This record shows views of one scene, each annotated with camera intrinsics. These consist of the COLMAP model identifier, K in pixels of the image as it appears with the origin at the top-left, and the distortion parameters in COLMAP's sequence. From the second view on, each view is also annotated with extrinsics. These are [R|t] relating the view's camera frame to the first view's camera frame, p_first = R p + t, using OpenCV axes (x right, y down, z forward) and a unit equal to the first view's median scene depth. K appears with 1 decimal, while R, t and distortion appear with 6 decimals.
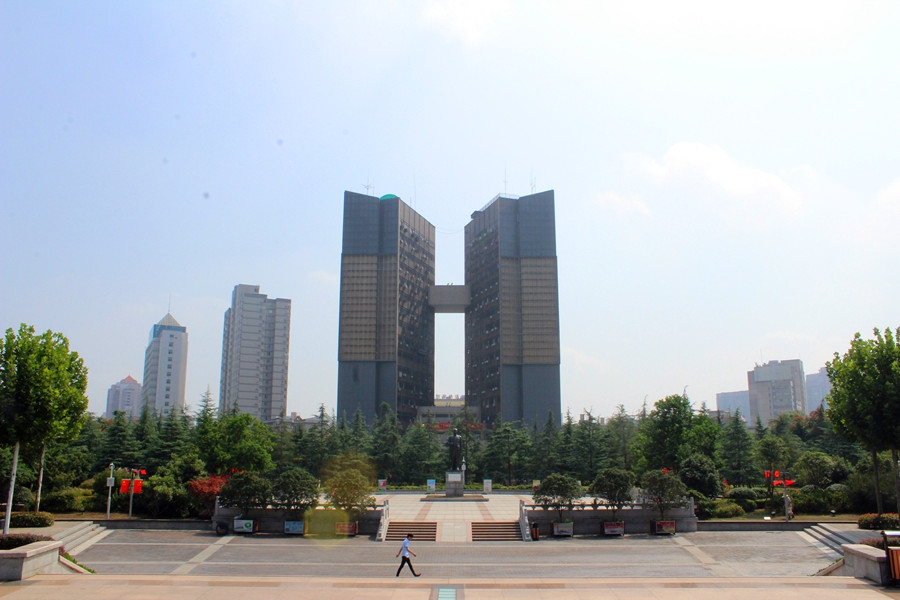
lens RADIAL K [[746.5, 0, 450.0], [0, 746.5, 300.0], [0, 0, 1]] dist [-0.165479, 0.139004]
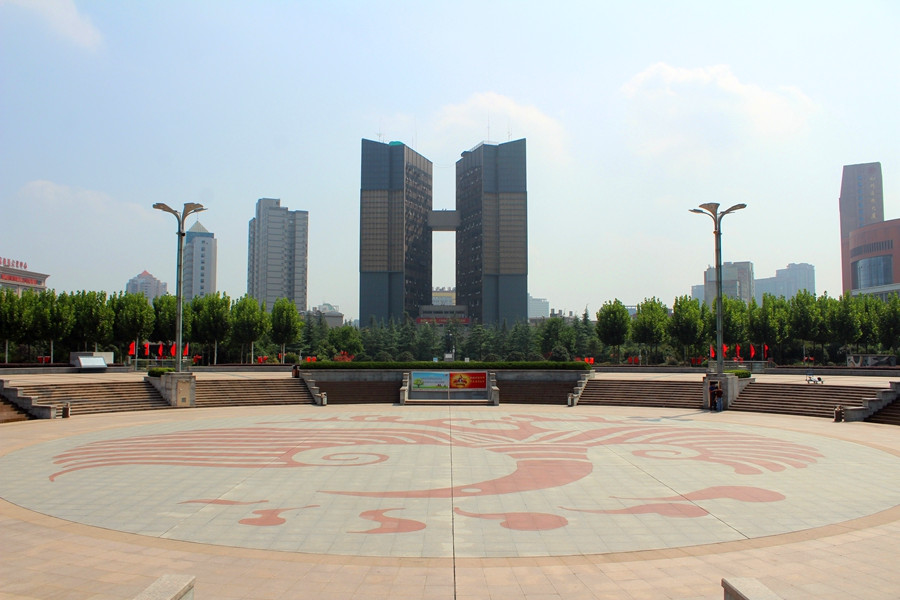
lens RADIAL K [[746.5, 0, 450.0], [0, 746.5, 300.0], [0, 0, 1]] dist [-0.165479, 0.139004]
pose [[0.999947, 0.000396, 0.010245, -0.003488], [-0.001950, 0.988367, 0.152073, -0.066015], [-0.010065, -0.152085, 0.988316, -0.296637]]
